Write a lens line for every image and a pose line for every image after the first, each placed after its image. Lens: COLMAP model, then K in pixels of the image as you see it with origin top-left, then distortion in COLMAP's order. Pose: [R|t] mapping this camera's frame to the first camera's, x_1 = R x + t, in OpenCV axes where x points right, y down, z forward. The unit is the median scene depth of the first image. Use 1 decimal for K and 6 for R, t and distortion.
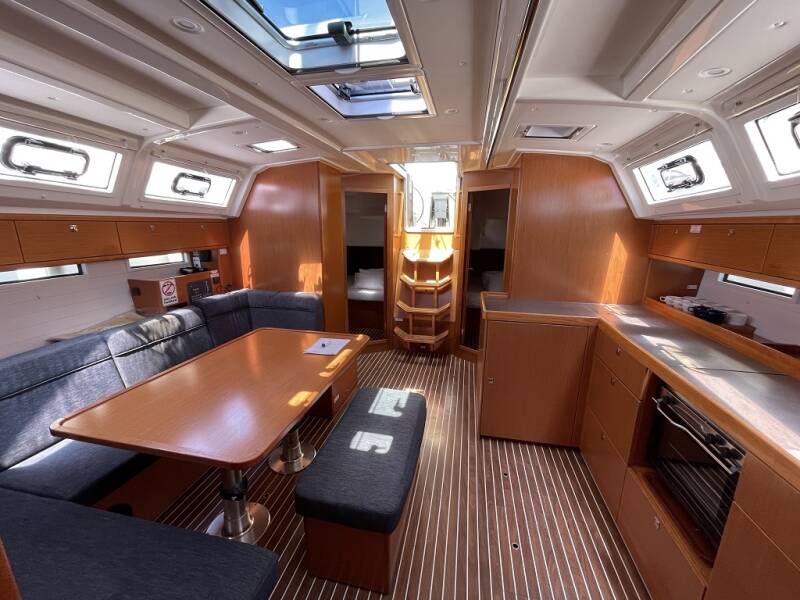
lens RADIAL K [[317.2, 0, 400.0], [0, 317.2, 300.0], [0, 0, 1]] dist [-0.000114, 0.000024]
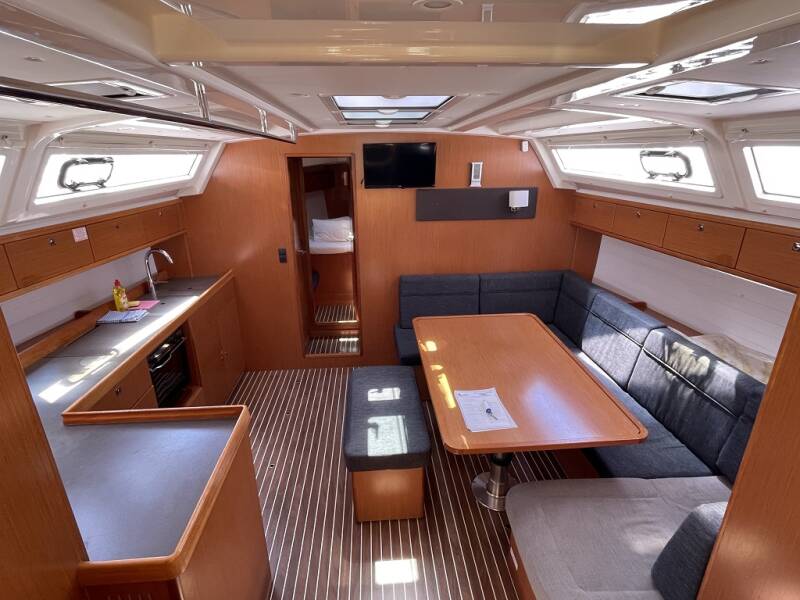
lens RADIAL K [[415.2, 0, 400.0], [0, 415.2, 300.0], [0, 0, 1]] dist [-0.000062, 0.000370]
pose [[-0.960785, 0.096857, -0.259828, 0.198191], [-0.060973, 0.840288, 0.538700, -0.624430], [0.270508, 0.533418, -0.801431, 1.760279]]
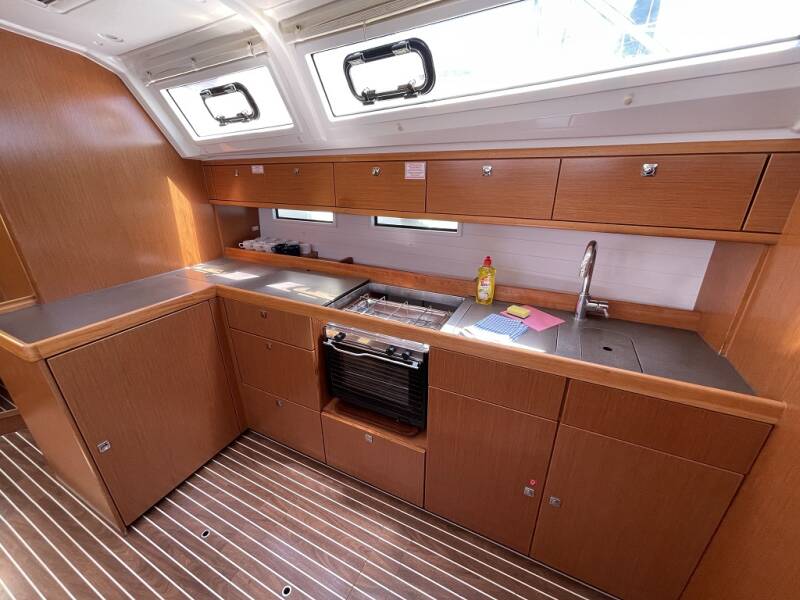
lens RADIAL K [[327.2, 0, 400.0], [0, 327.2, 300.0], [0, 0, 1]] dist [0.007784, -0.000194]
pose [[0.254863, -0.357022, 0.898655, -0.028878], [0.230901, 0.924930, 0.301976, -0.051828], [-0.939005, 0.130538, 0.318167, 0.304527]]
